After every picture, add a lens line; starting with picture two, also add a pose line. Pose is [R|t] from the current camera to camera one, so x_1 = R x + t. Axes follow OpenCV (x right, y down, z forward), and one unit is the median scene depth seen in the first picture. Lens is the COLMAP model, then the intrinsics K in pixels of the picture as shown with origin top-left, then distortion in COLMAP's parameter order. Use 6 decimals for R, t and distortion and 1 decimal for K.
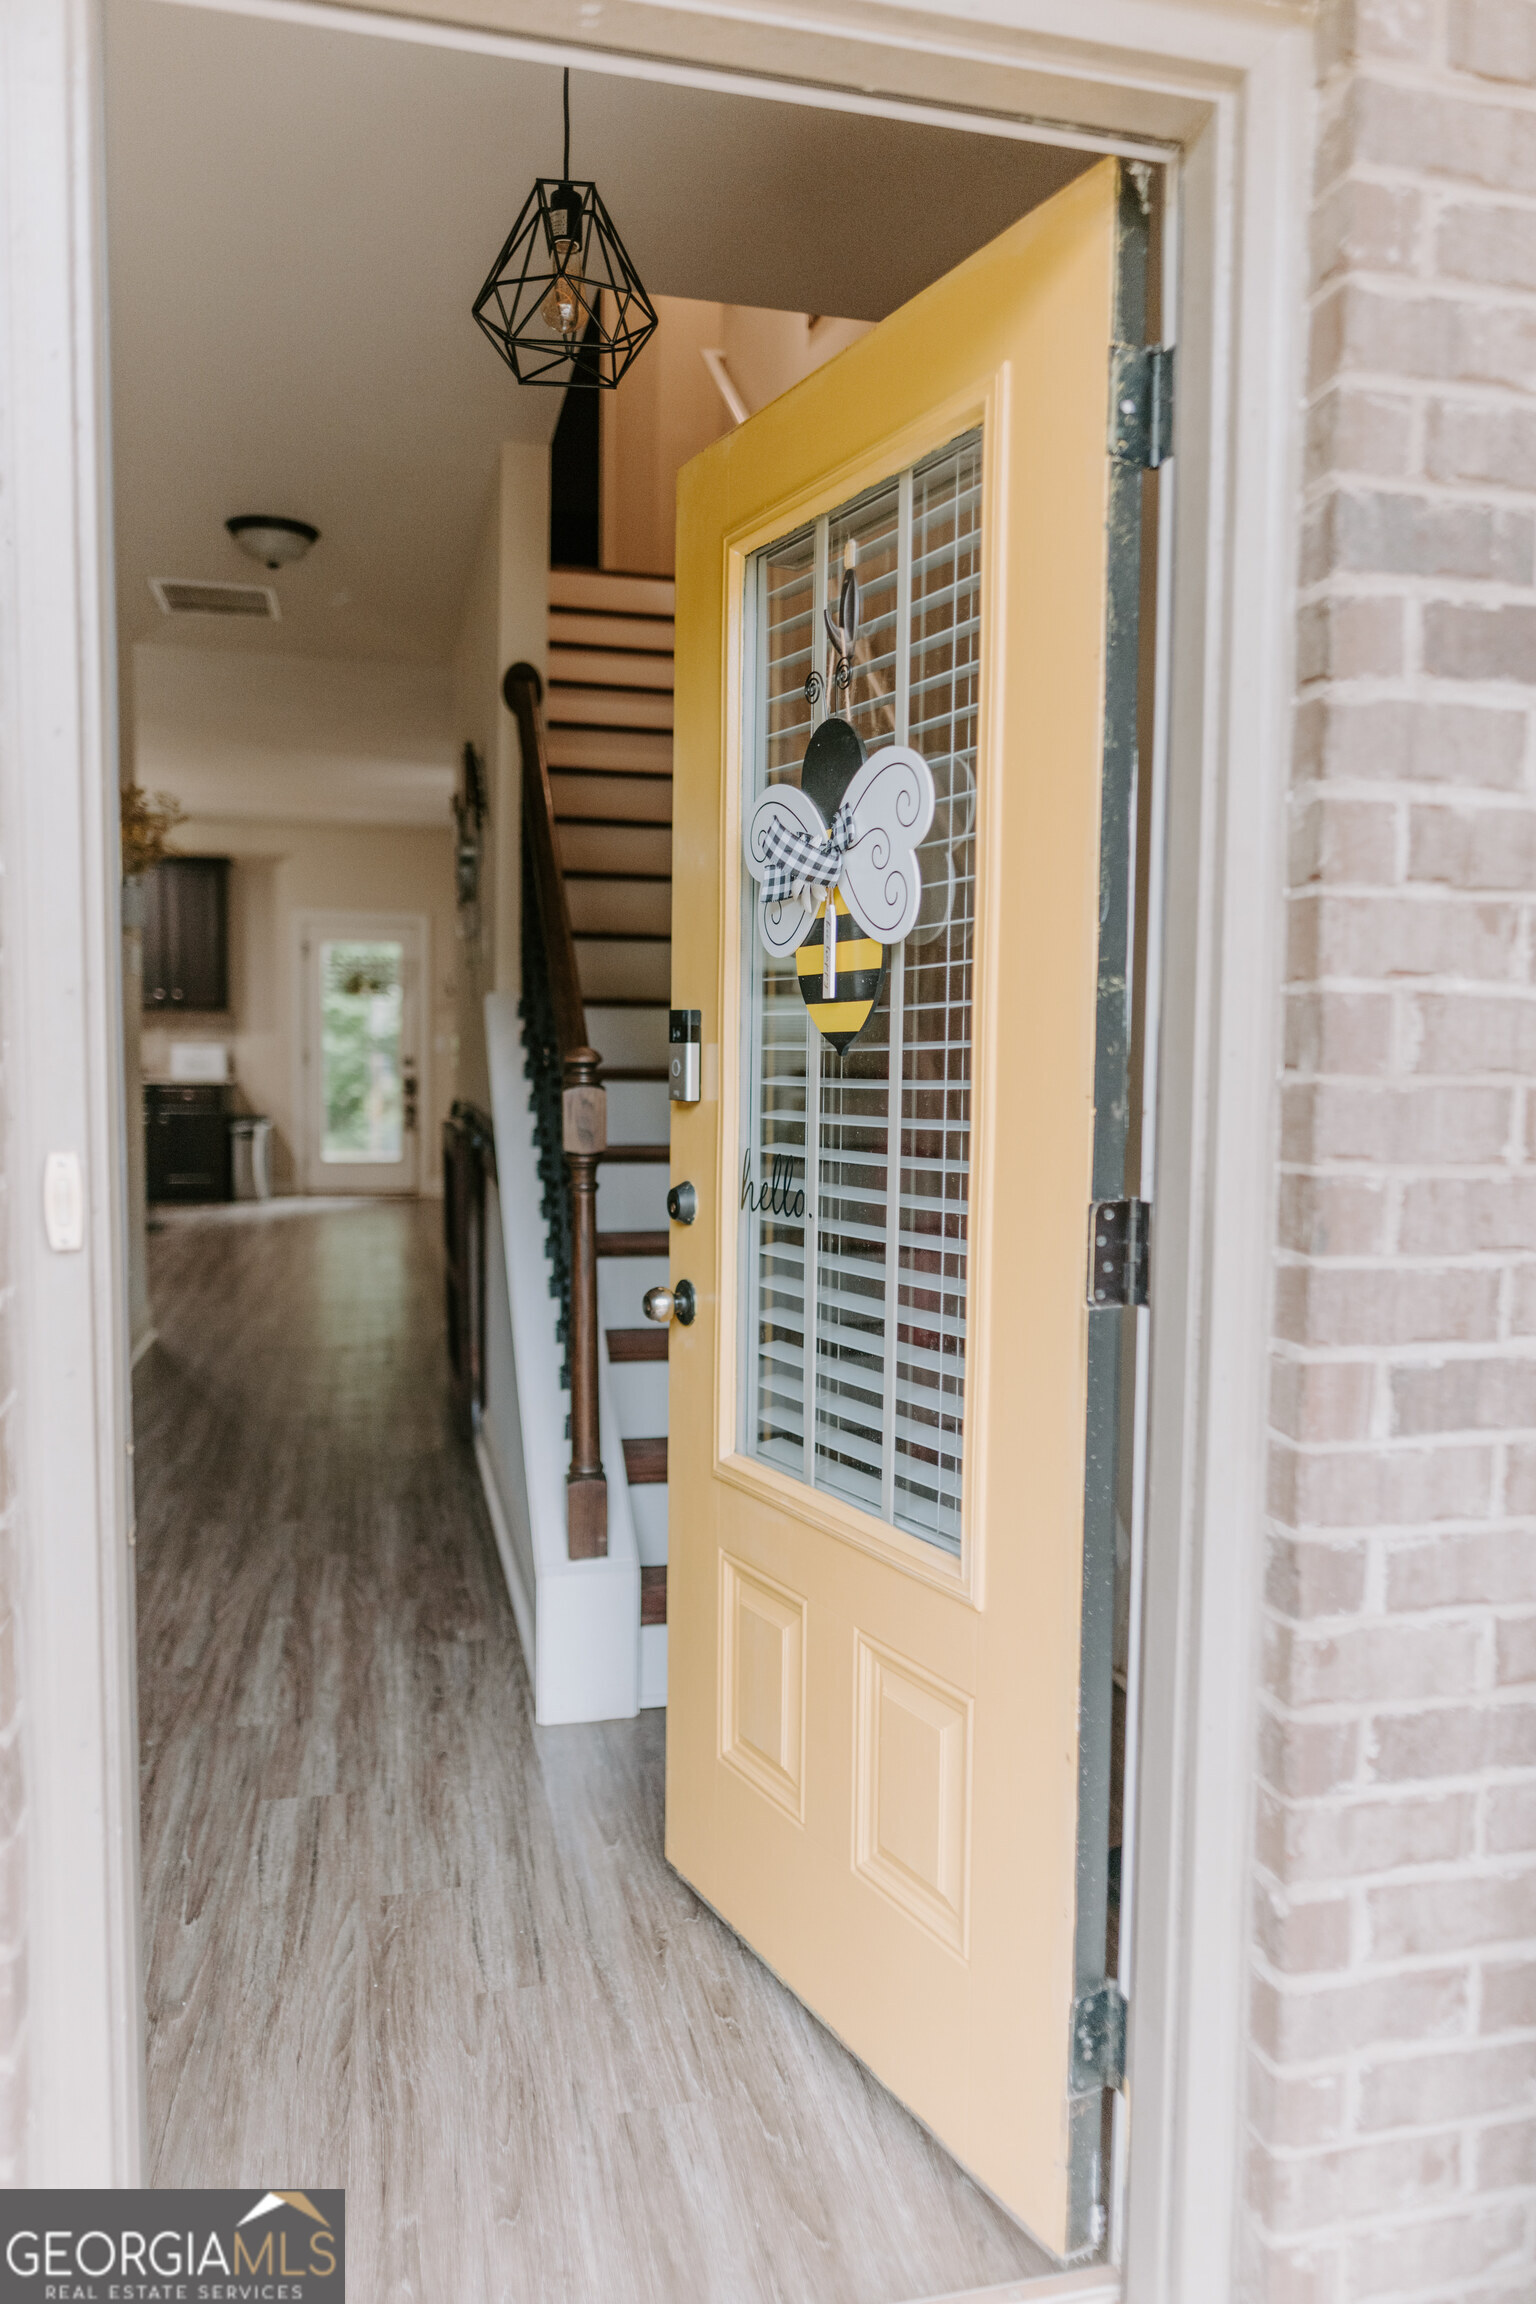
lens RADIAL K [[1614.2, 0, 777.8], [0, 1614.2, 1165.1], [0, 0, 1]] dist [-0.000294, -0.005354]
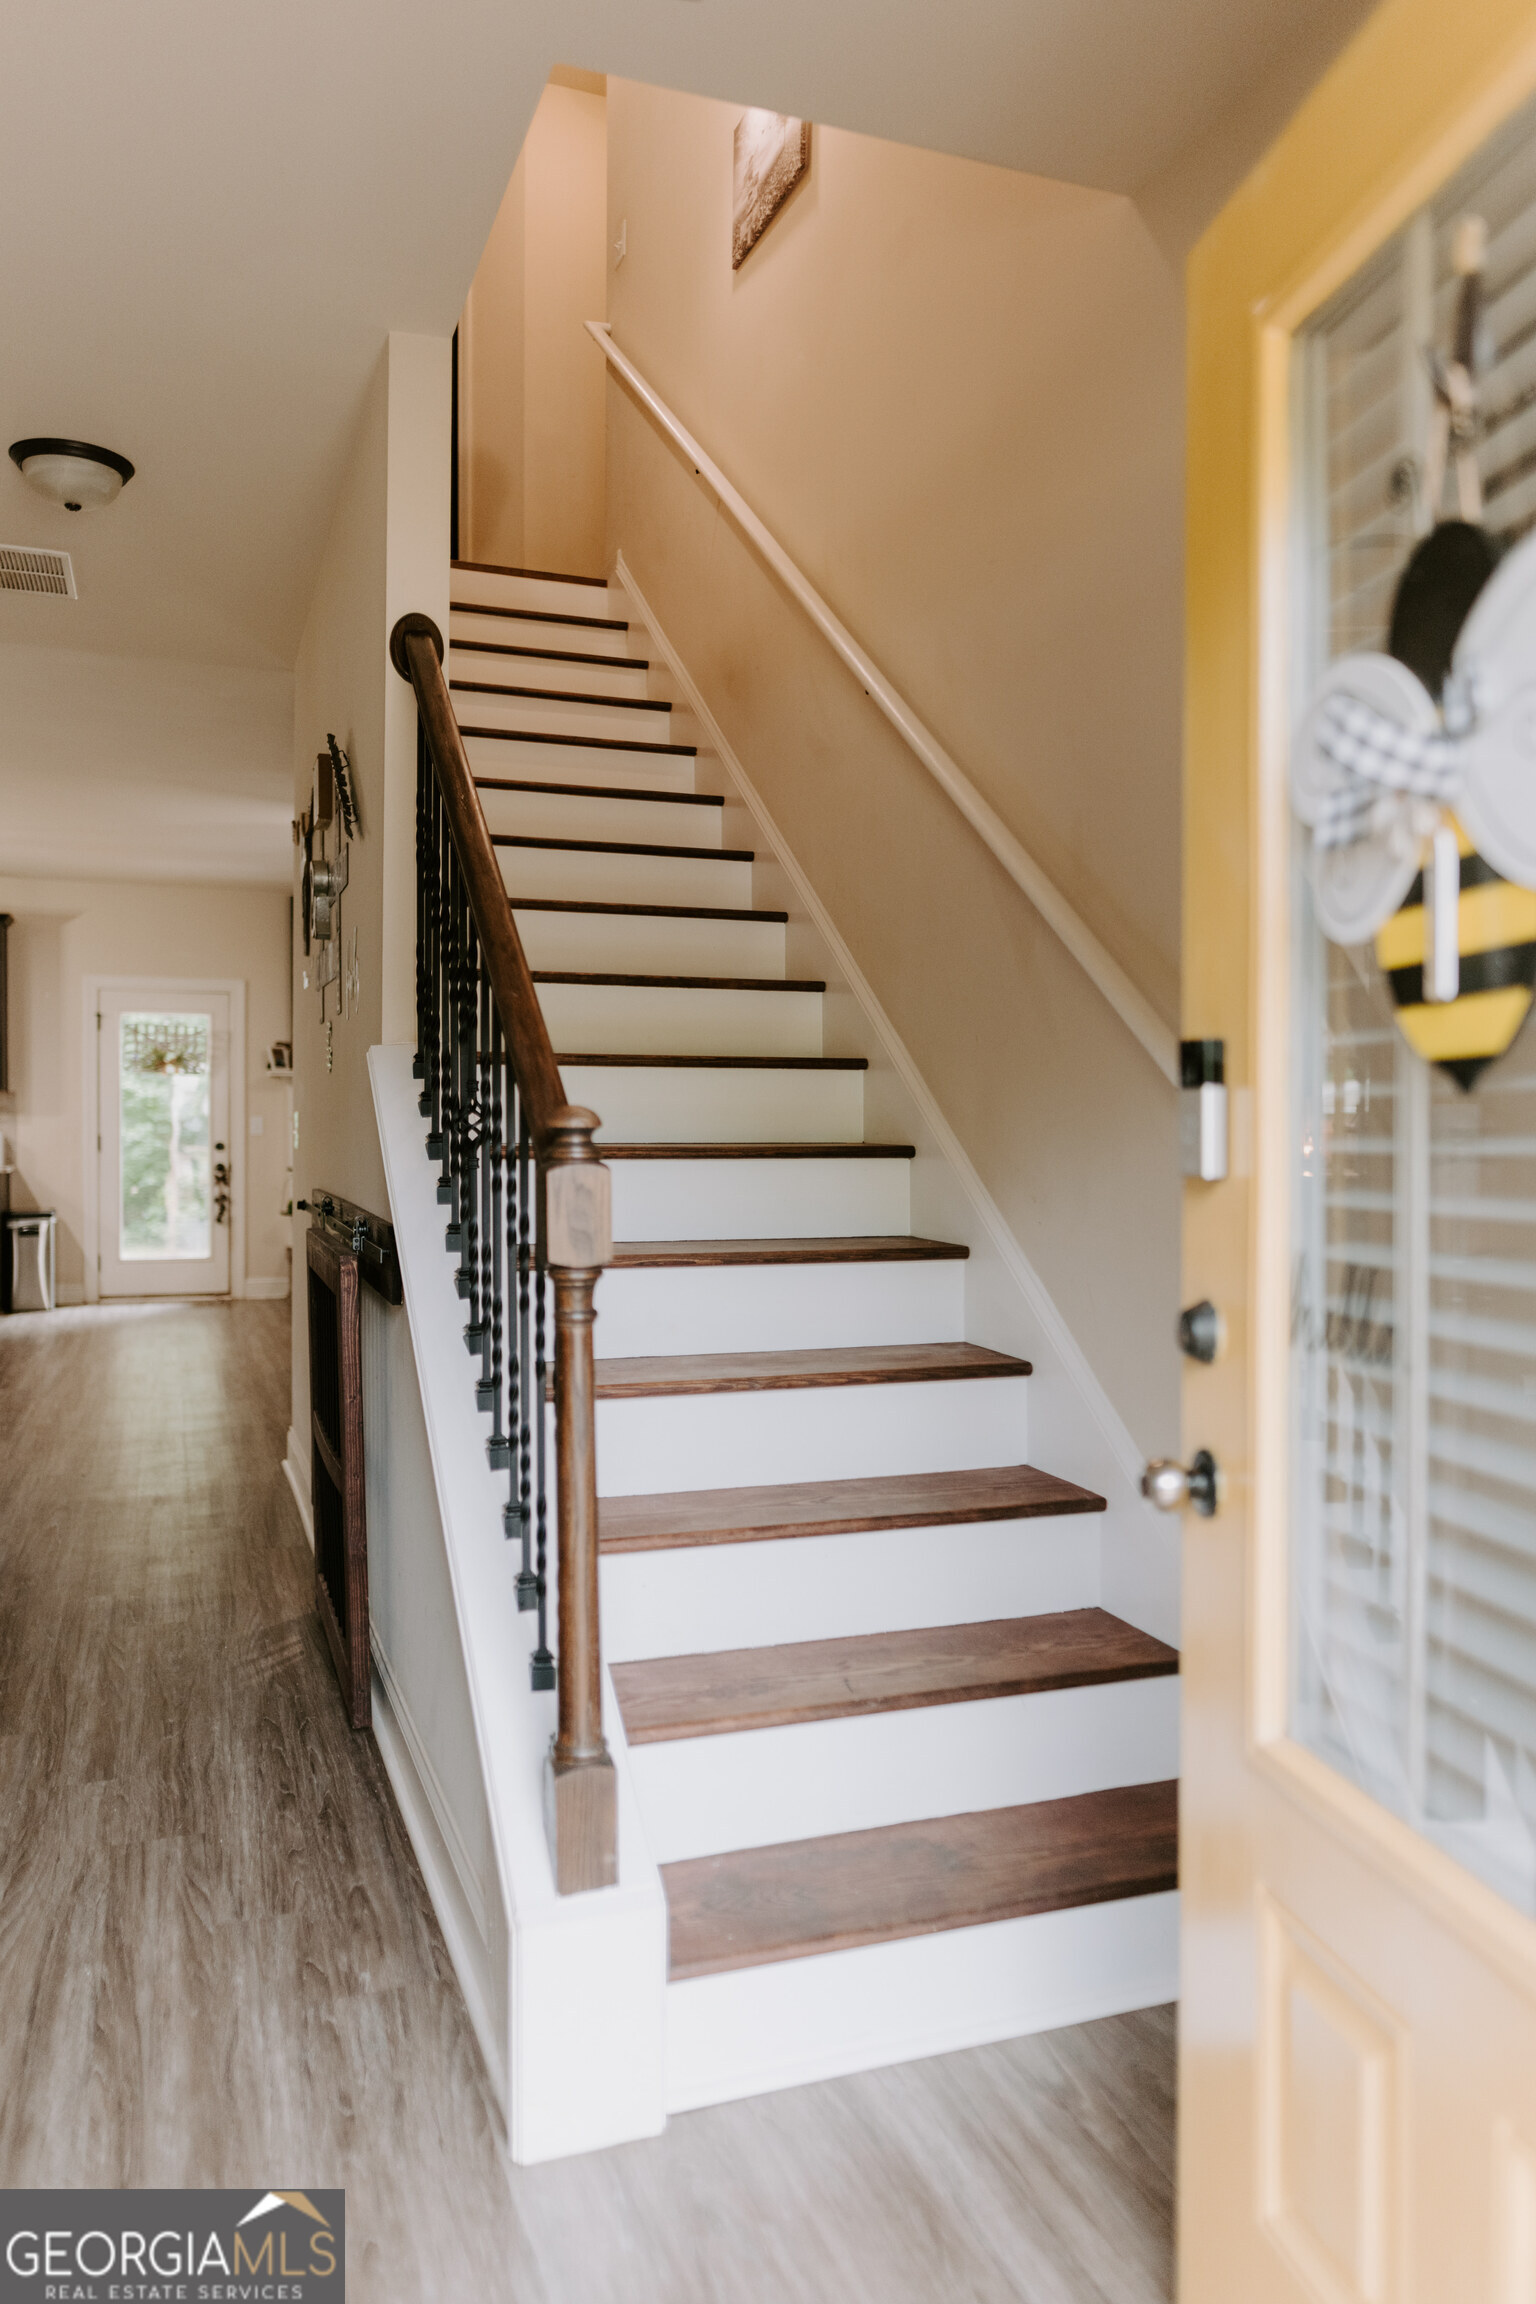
lens RADIAL K [[1614.2, 0, 785.1], [0, 1614.2, 1154.2], [0, 0, 1]] dist [-0.000294, -0.005354]
pose [[0.992414, -0.013589, 0.122191, -0.085420], [0.020616, 0.998194, -0.056423, -0.010269], [-0.121204, 0.058514, 0.990901, 0.247180]]
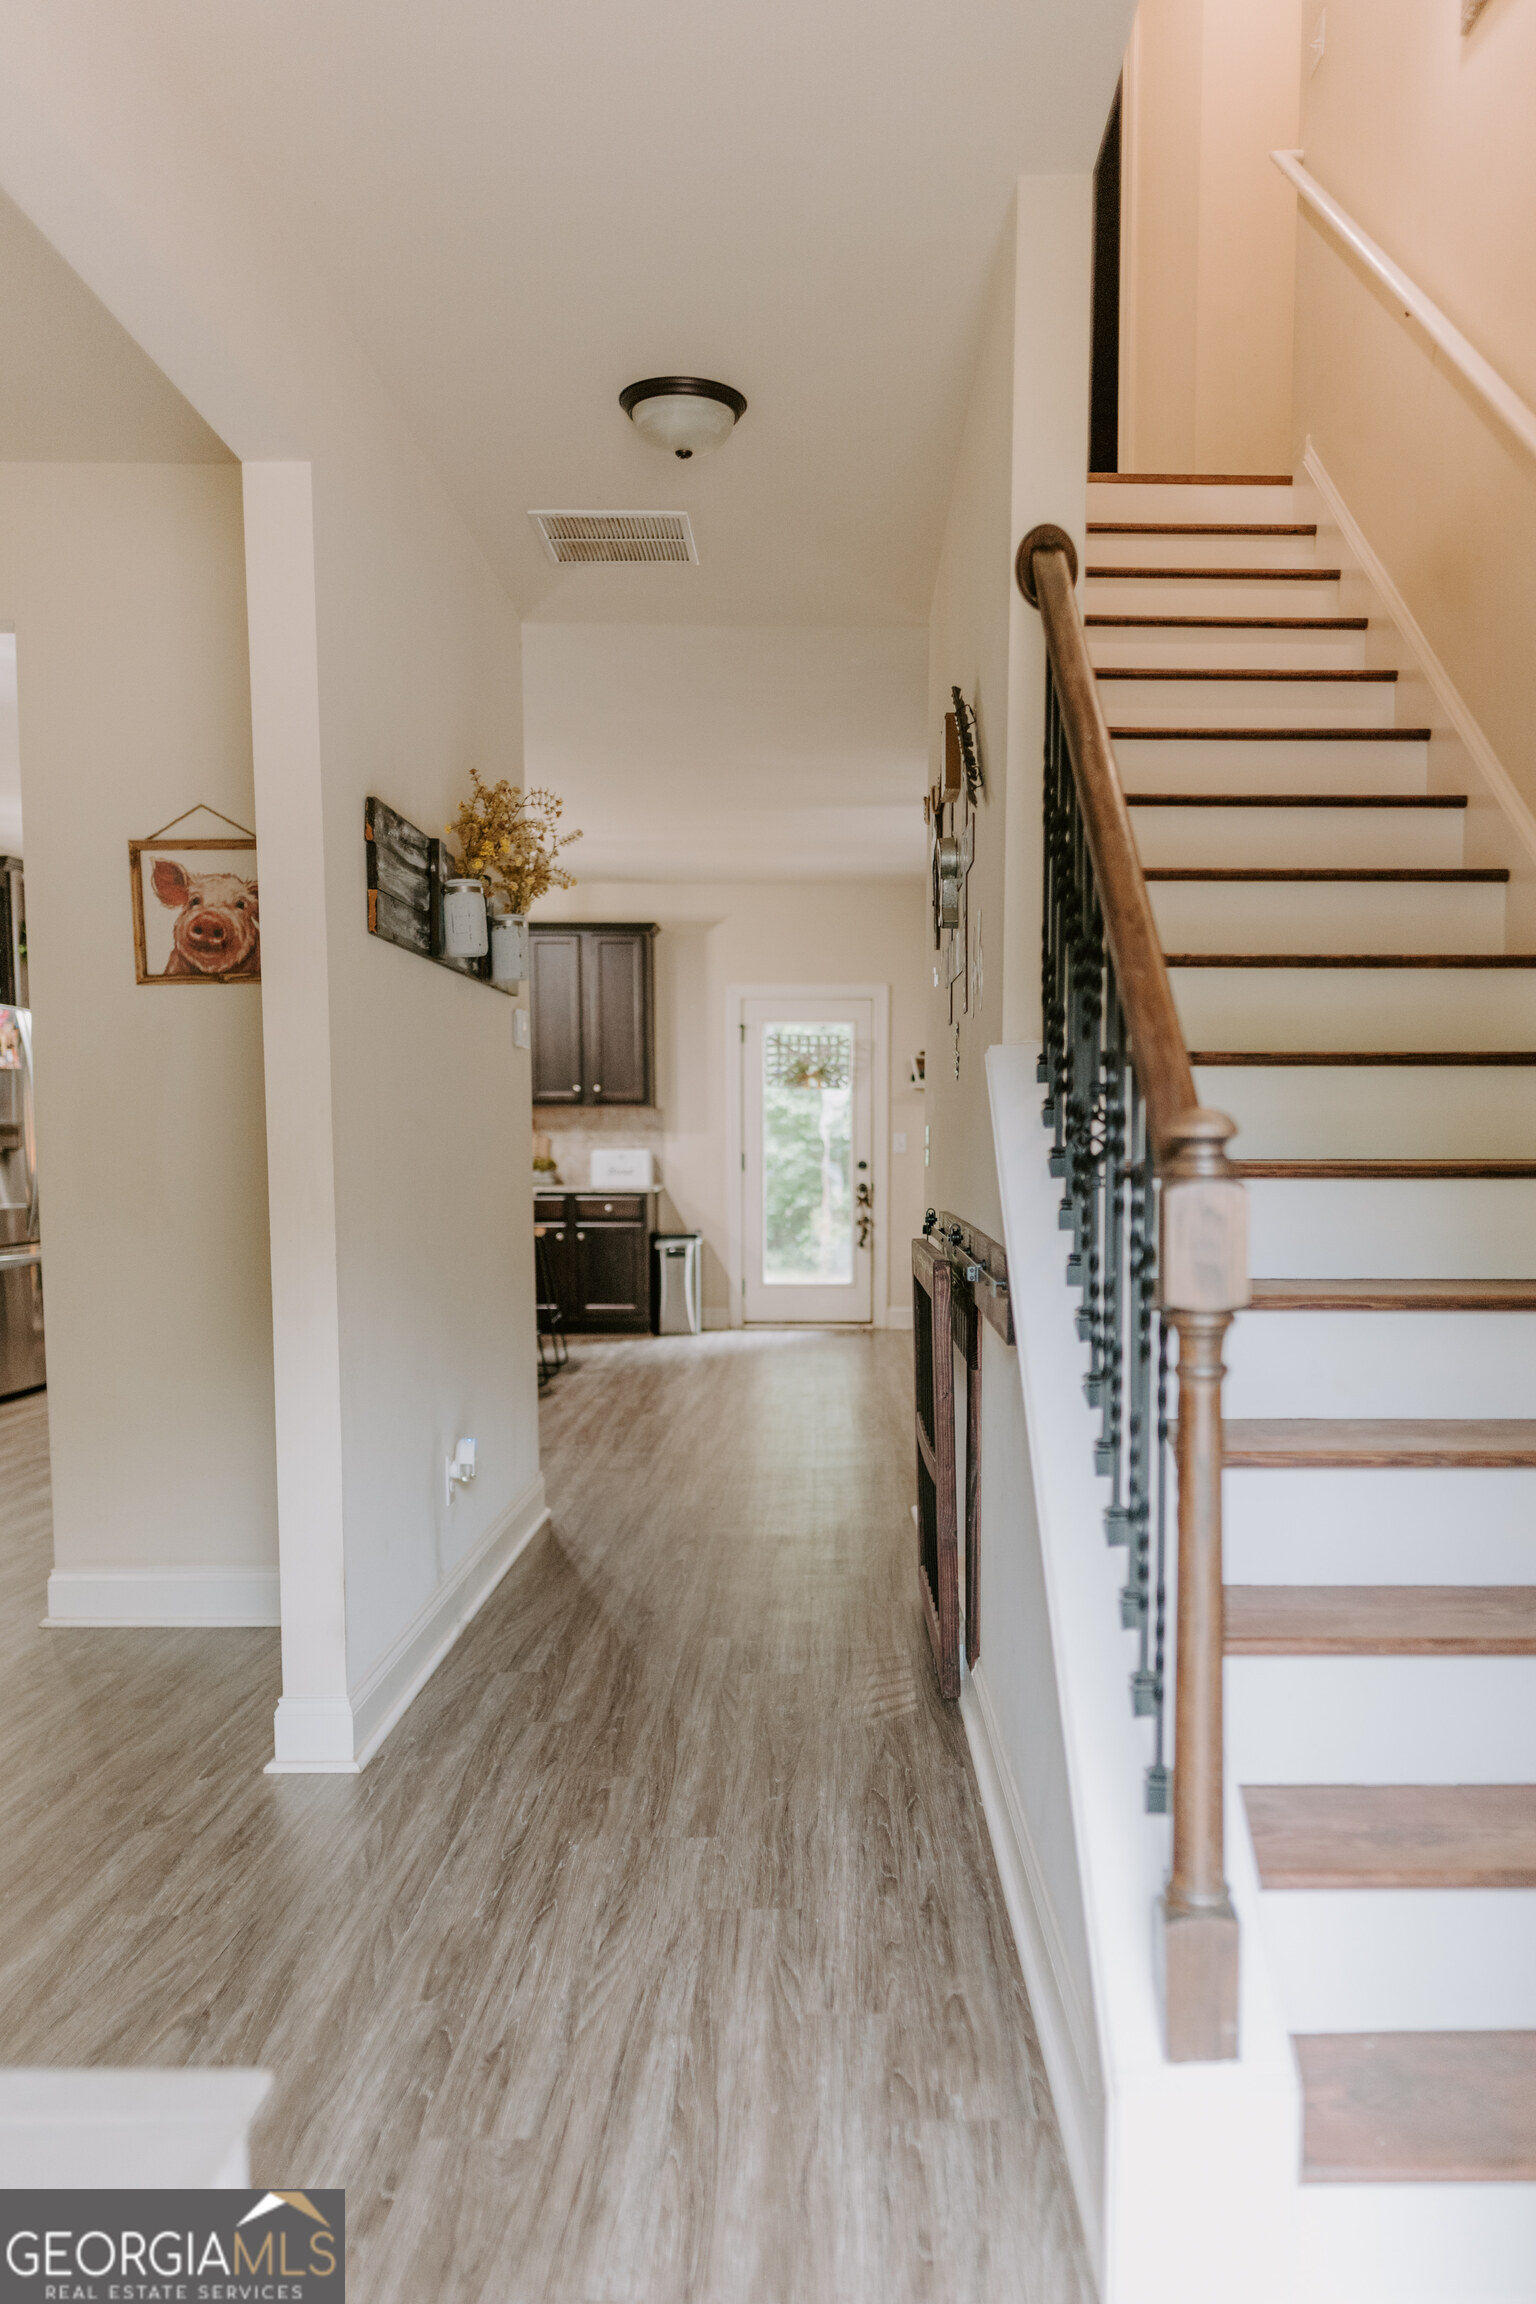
lens RADIAL K [[1796.6, 0, 867.3], [0, 1796.6, 1314.3], [0, 0, 1]] dist [-0.009327, 0.012906]
pose [[0.975850, 0.006799, -0.218336, -0.073092], [-0.003058, 0.999843, 0.017468, -0.011461], [0.218420, -0.016379, 0.975717, 0.297089]]
